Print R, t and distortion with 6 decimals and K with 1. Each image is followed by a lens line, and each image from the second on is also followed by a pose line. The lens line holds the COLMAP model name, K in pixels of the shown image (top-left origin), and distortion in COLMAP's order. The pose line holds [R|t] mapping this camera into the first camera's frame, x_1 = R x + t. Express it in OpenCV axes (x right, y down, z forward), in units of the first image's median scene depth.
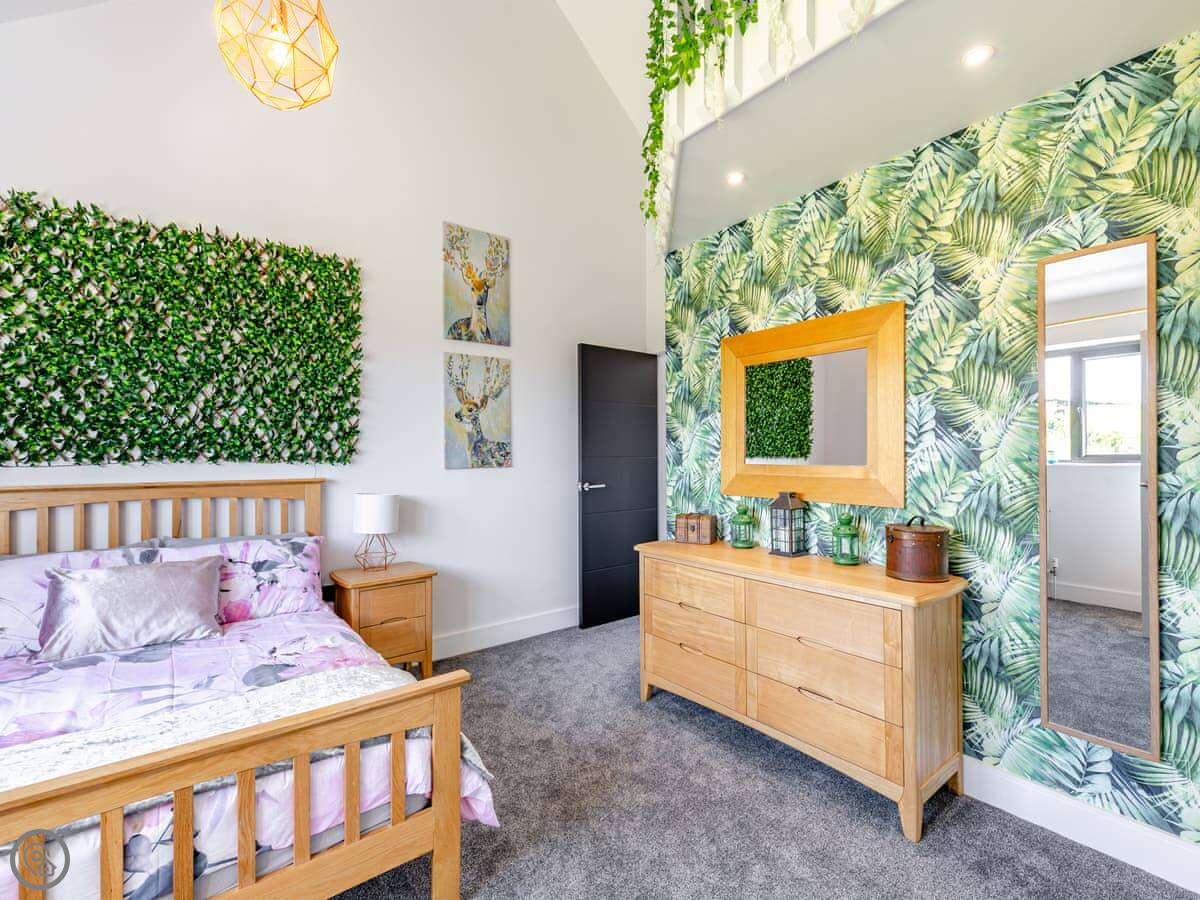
lens RADIAL K [[544.6, 0, 606.1], [0, 544.6, 449.2], [0, 0, 1]] dist [0.002735, -0.000190]
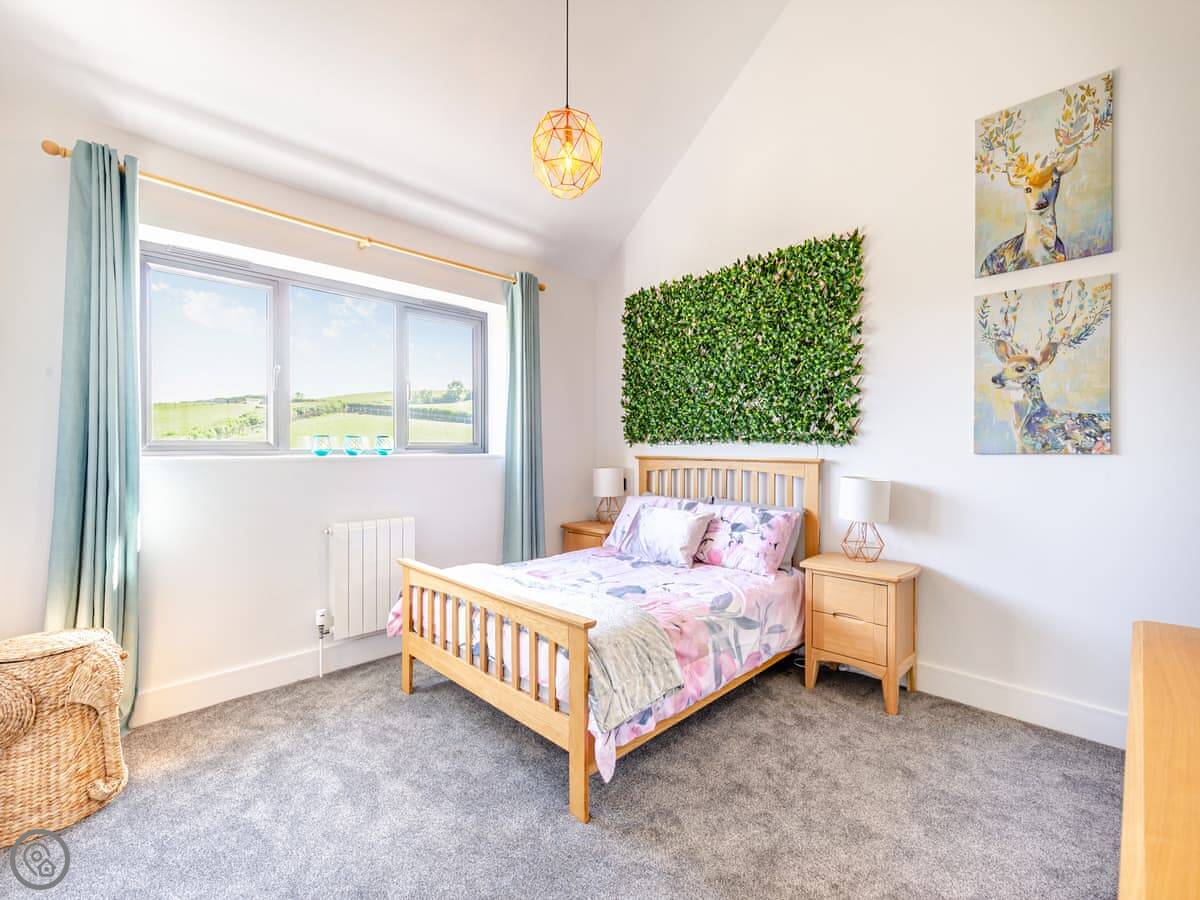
lens RADIAL K [[544.6, 0, 606.1], [0, 544.6, 449.2], [0, 0, 1]] dist [0.002735, -0.000190]
pose [[0.101695, 0.009117, -0.994774, 0.437862], [0.008246, 0.999916, 0.010008, 0.020140], [0.994782, -0.009220, 0.101611, 0.467947]]
